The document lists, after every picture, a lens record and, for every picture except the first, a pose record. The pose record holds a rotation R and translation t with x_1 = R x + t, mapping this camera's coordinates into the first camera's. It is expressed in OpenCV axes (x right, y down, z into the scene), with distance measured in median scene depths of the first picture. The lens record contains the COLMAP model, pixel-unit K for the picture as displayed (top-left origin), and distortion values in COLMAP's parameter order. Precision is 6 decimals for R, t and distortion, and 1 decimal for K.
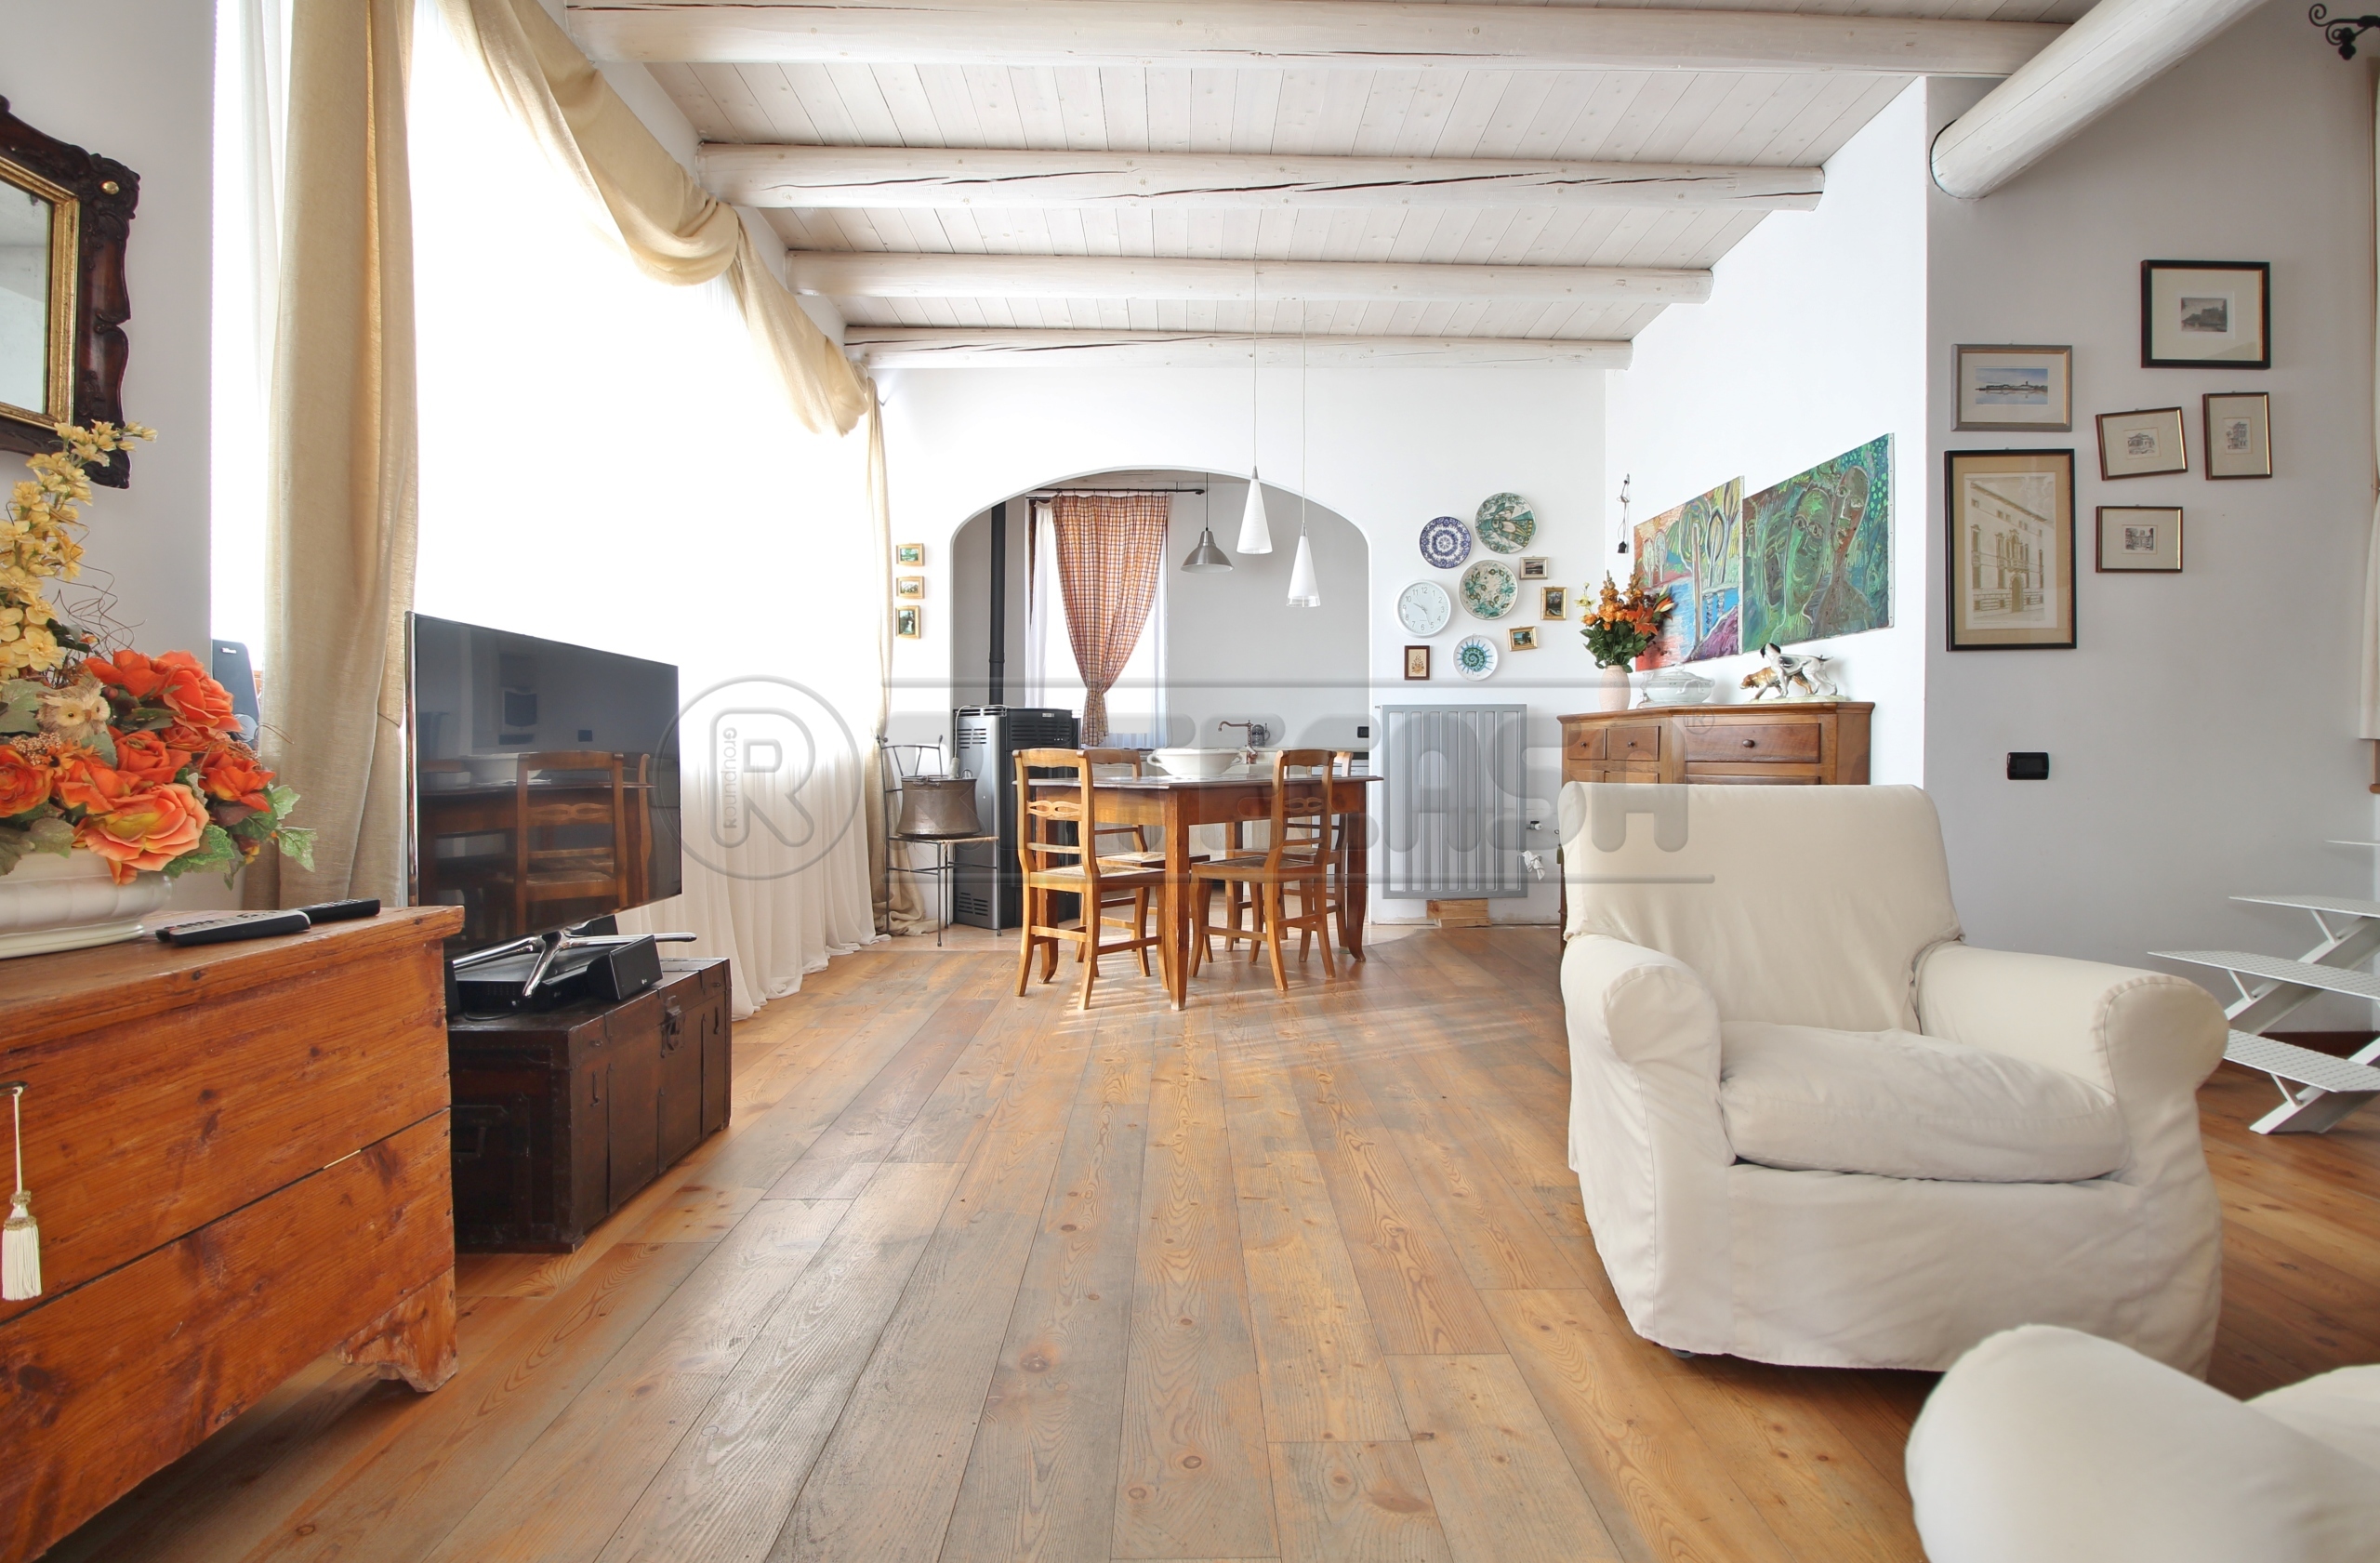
lens RADIAL K [[1107.8, 0, 1197.0], [0, 1107.8, 766.0], [0, 0, 1]] dist [0.001291, -0.014440]
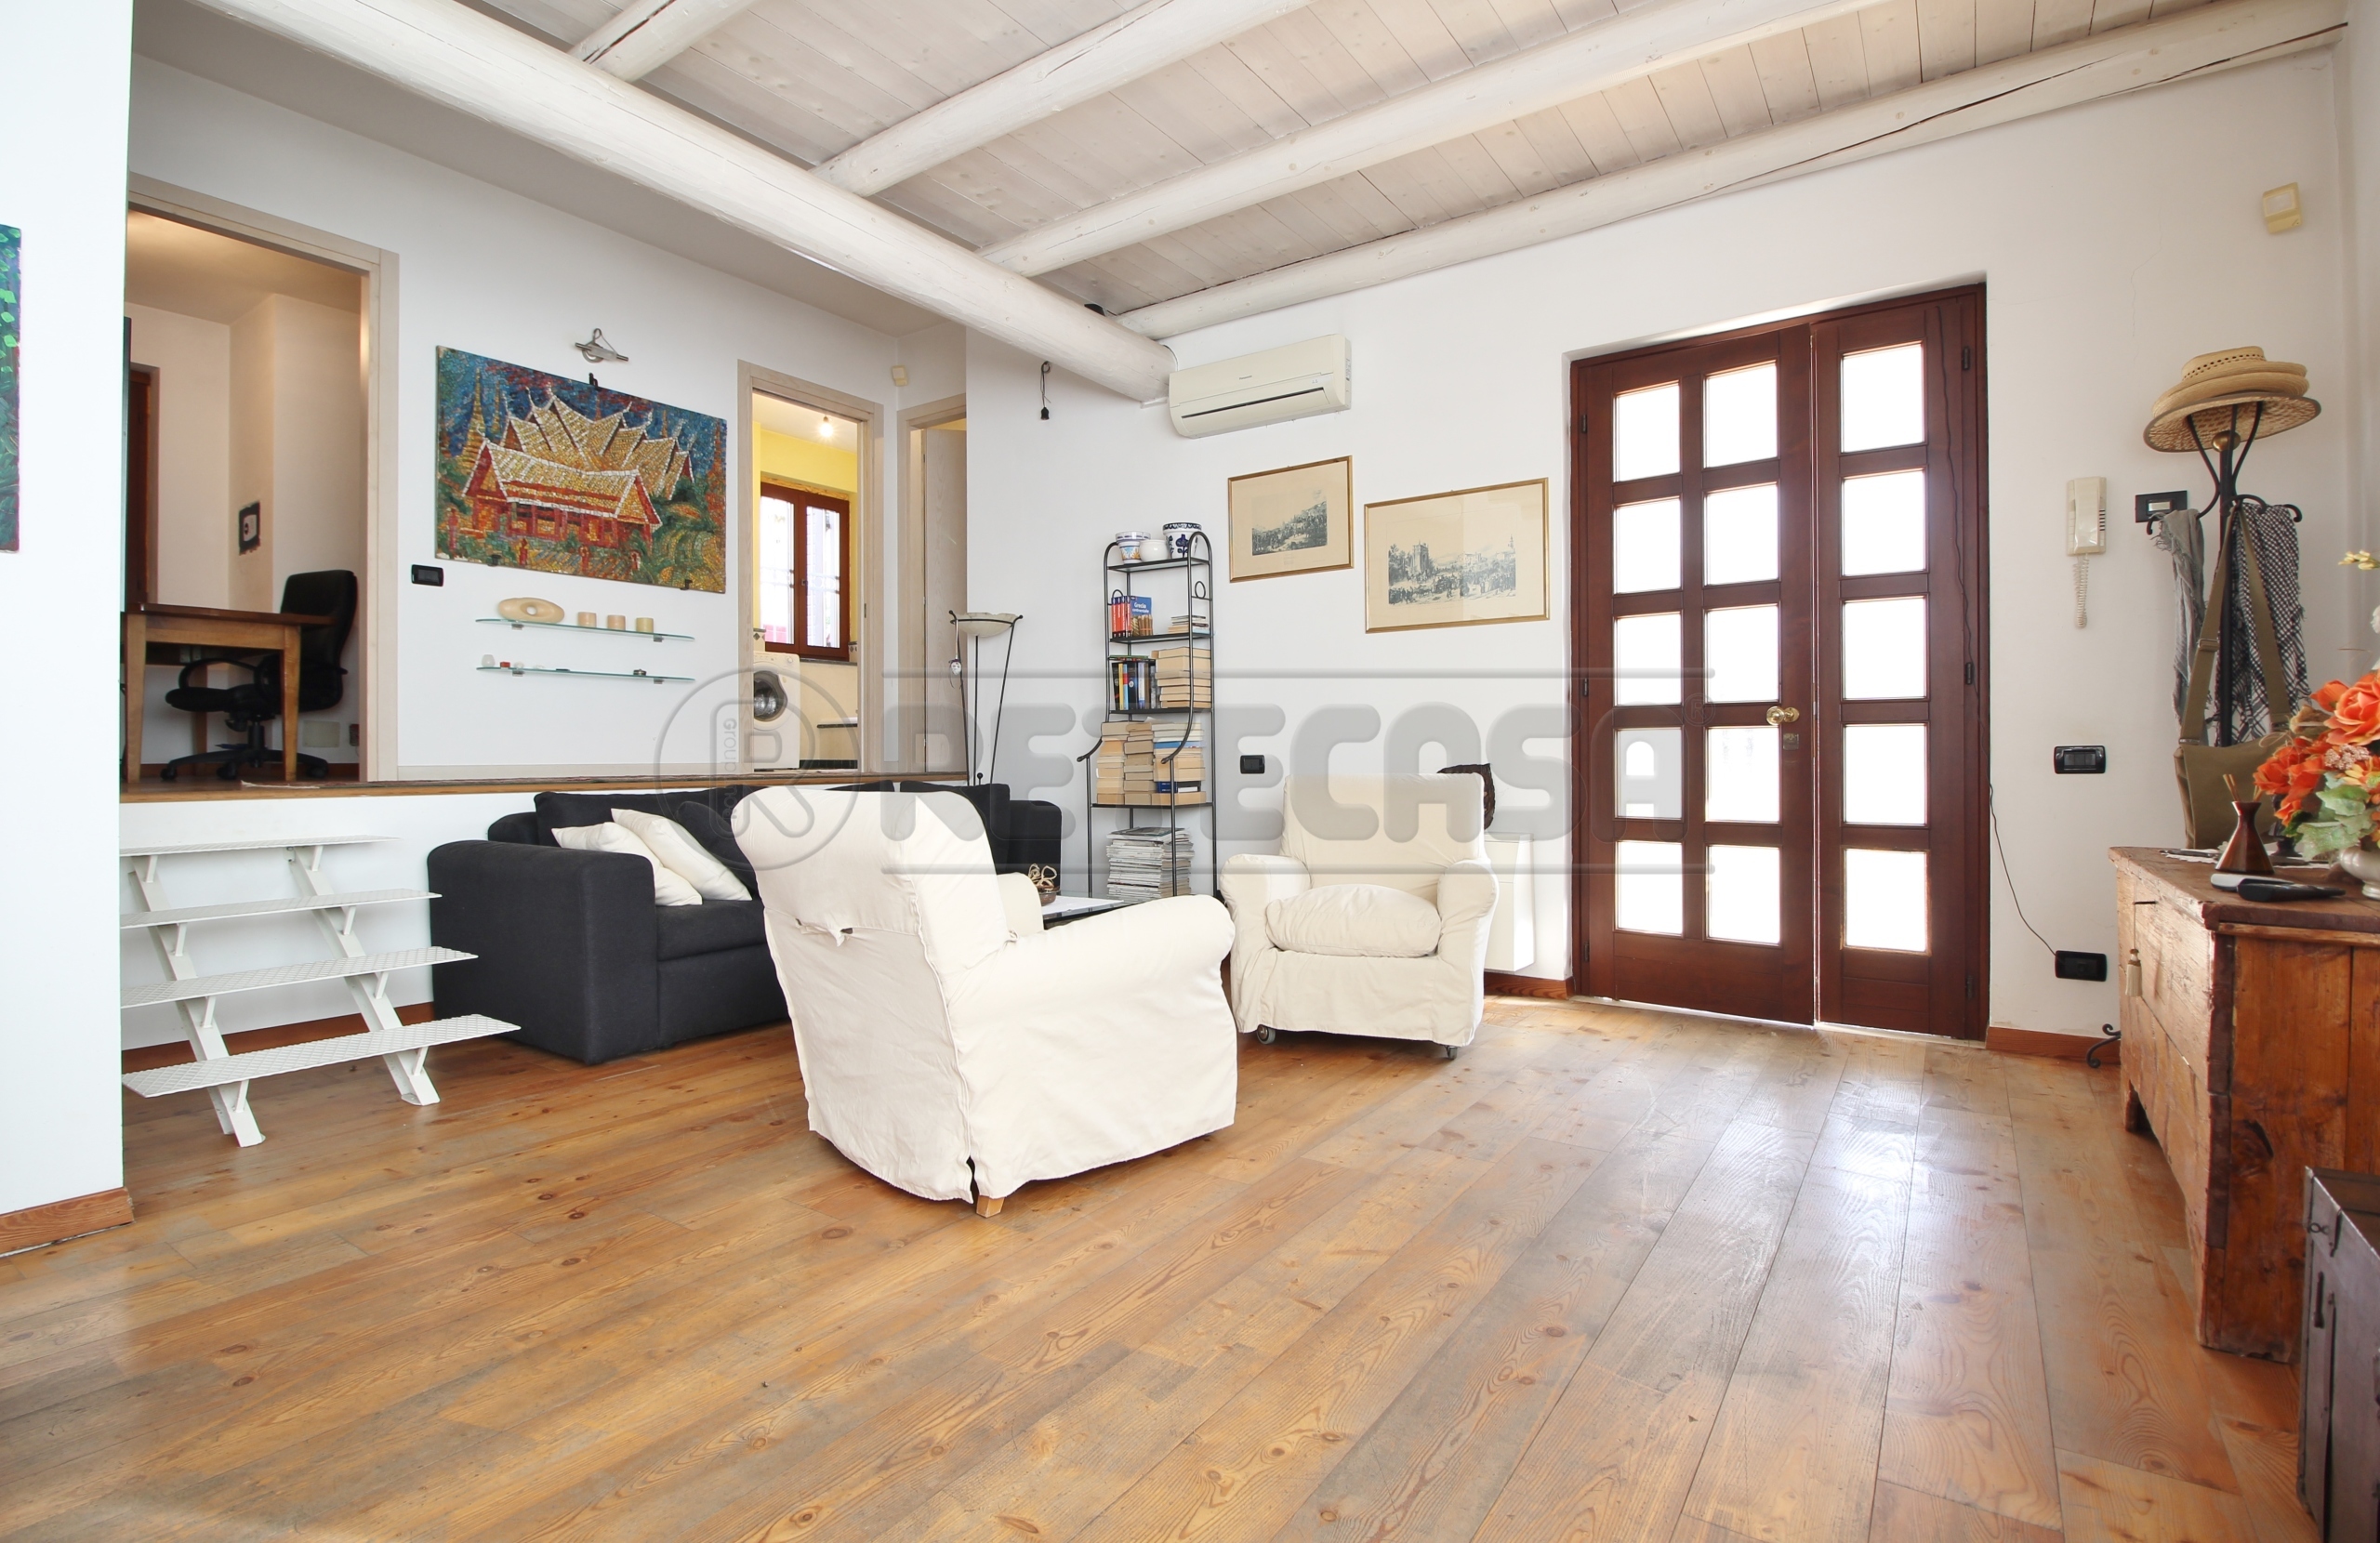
lens RADIAL K [[1114.0, 0, 1191.1], [0, 1114.0, 757.5], [0, 0, 1]] dist [0.001287, -0.014892]
pose [[-0.812769, 0.000045, 0.582586, -0.204768], [0.010875, 0.999827, 0.015094, -0.015647], [-0.582485, 0.018603, -0.812629, 0.986160]]
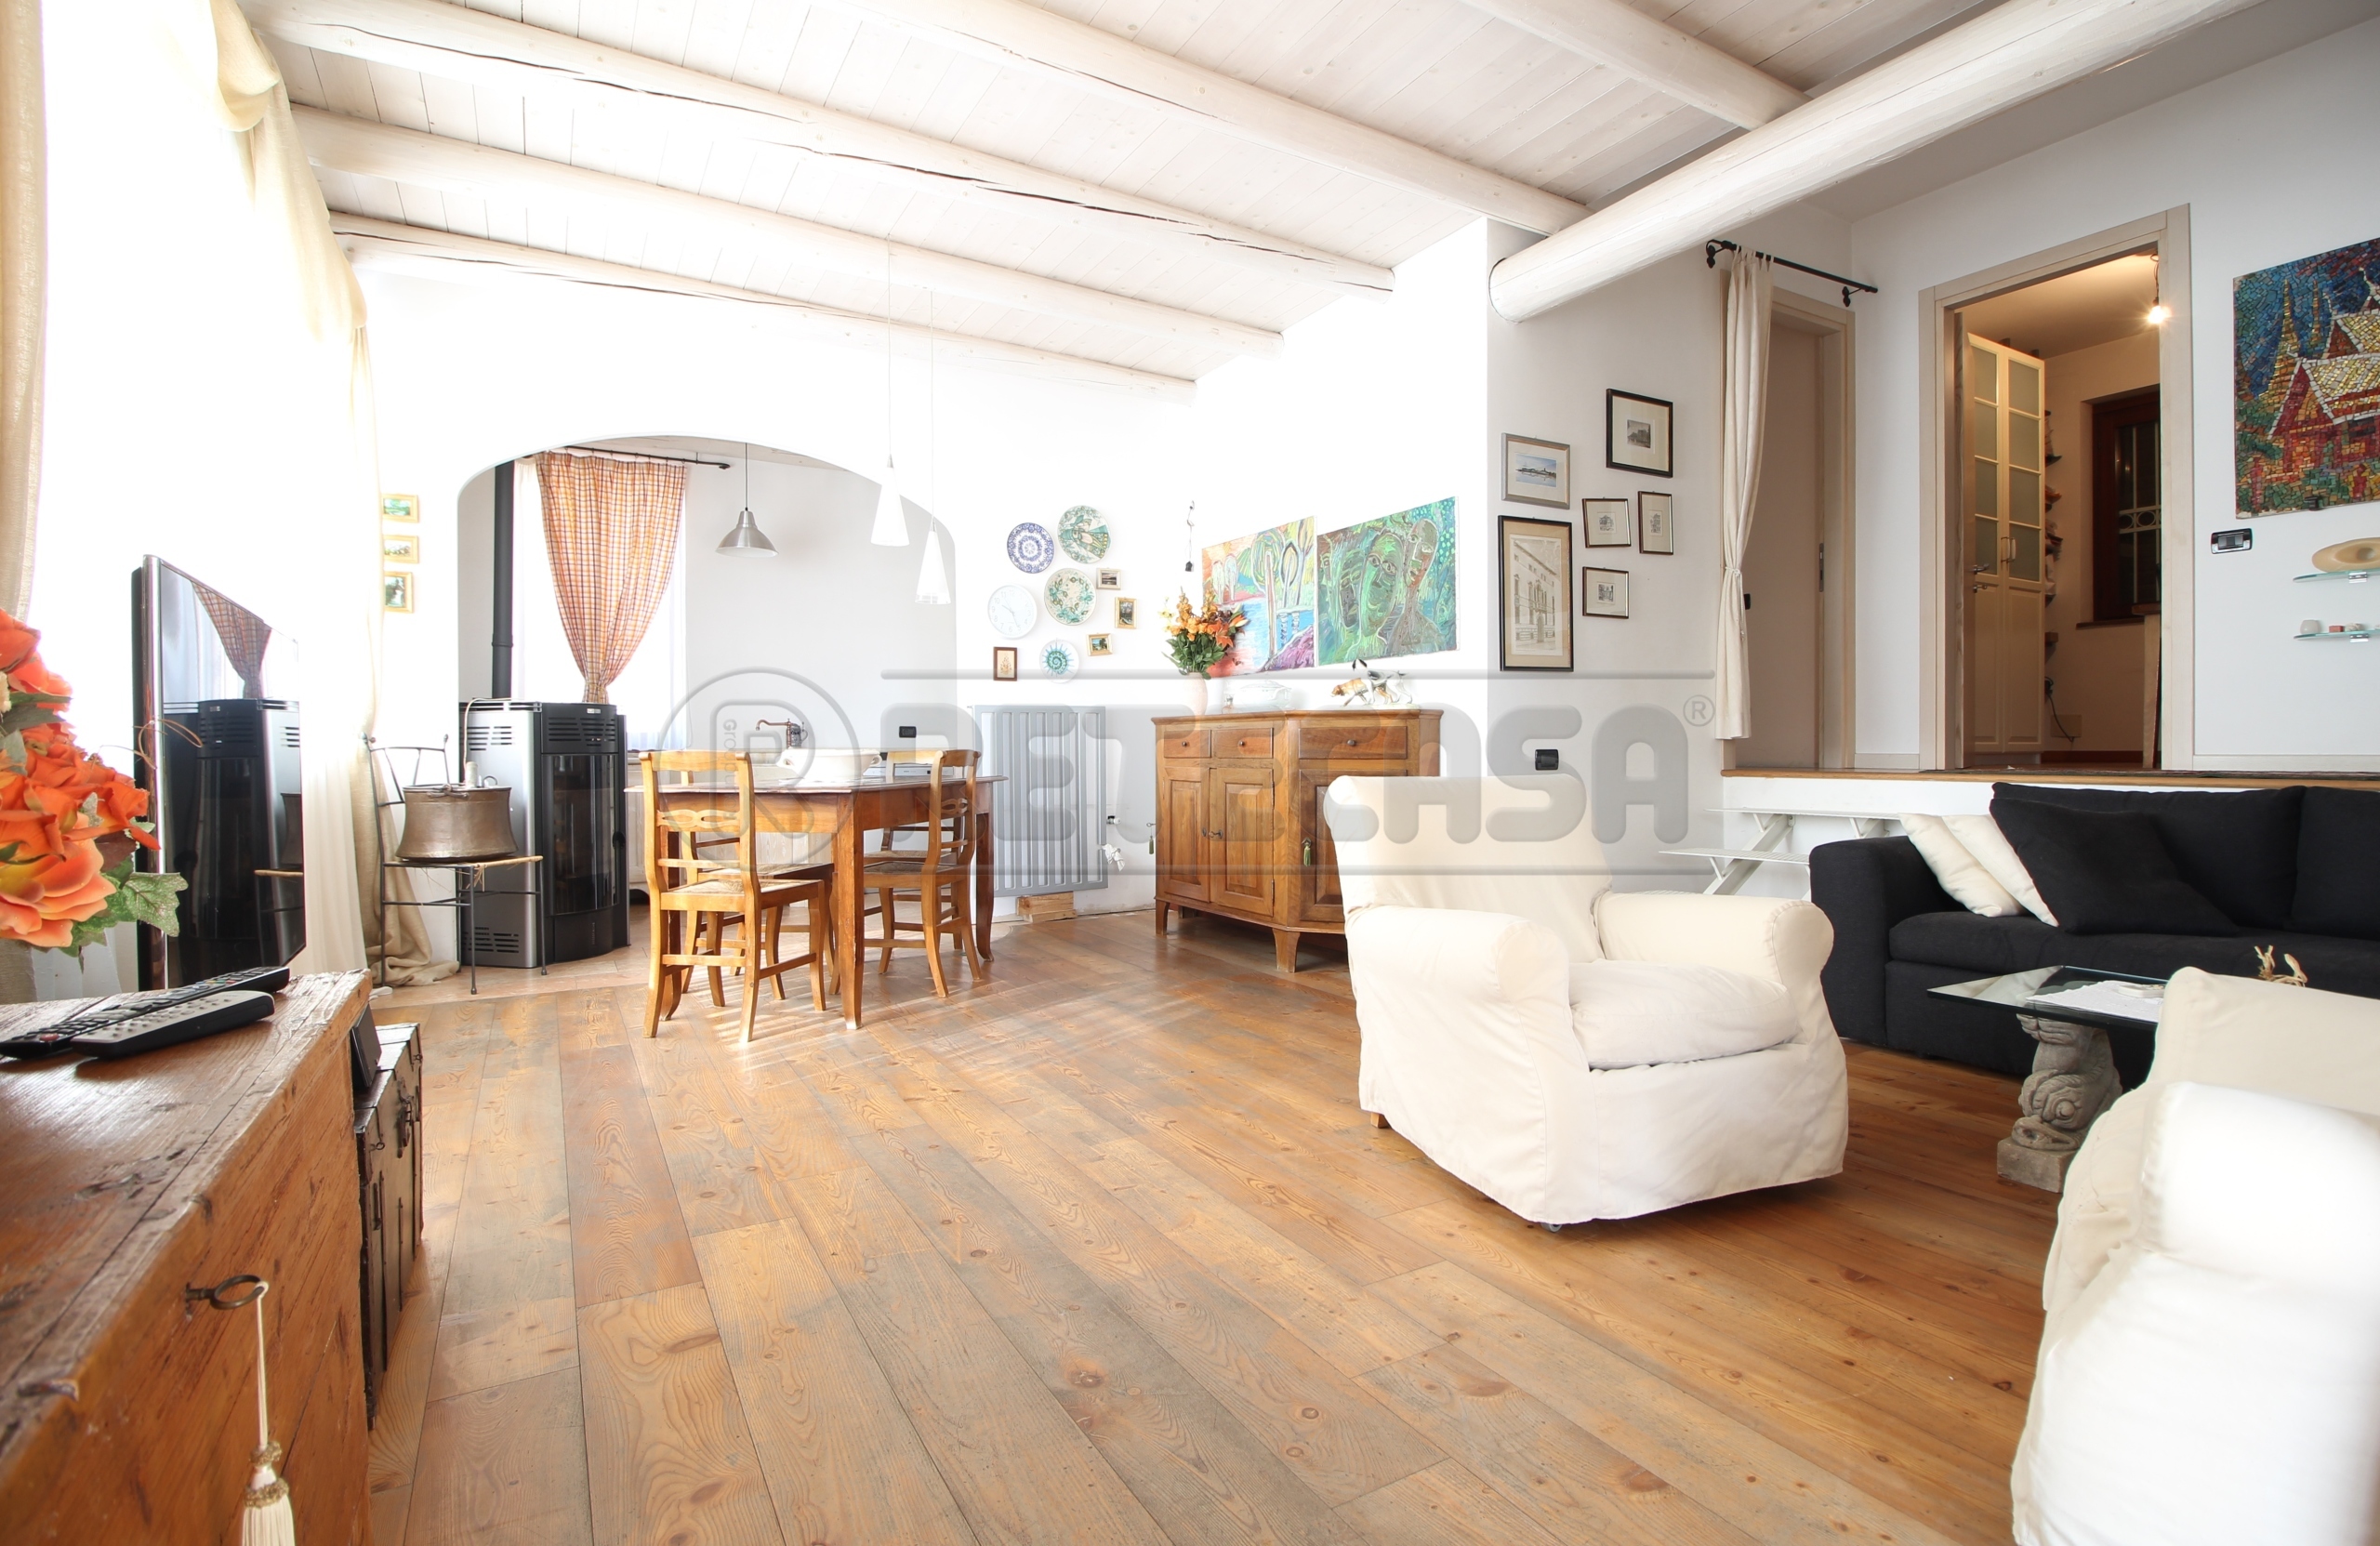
lens RADIAL K [[1114.1, 0, 1191.1], [0, 1114.1, 759.0], [0, 0, 1]] dist [0.001287, -0.014892]
pose [[0.871813, -0.008525, 0.489765, -0.227416], [0.011506, 0.999929, -0.003076, -0.001452], [-0.489704, 0.008317, 0.871849, 0.039516]]
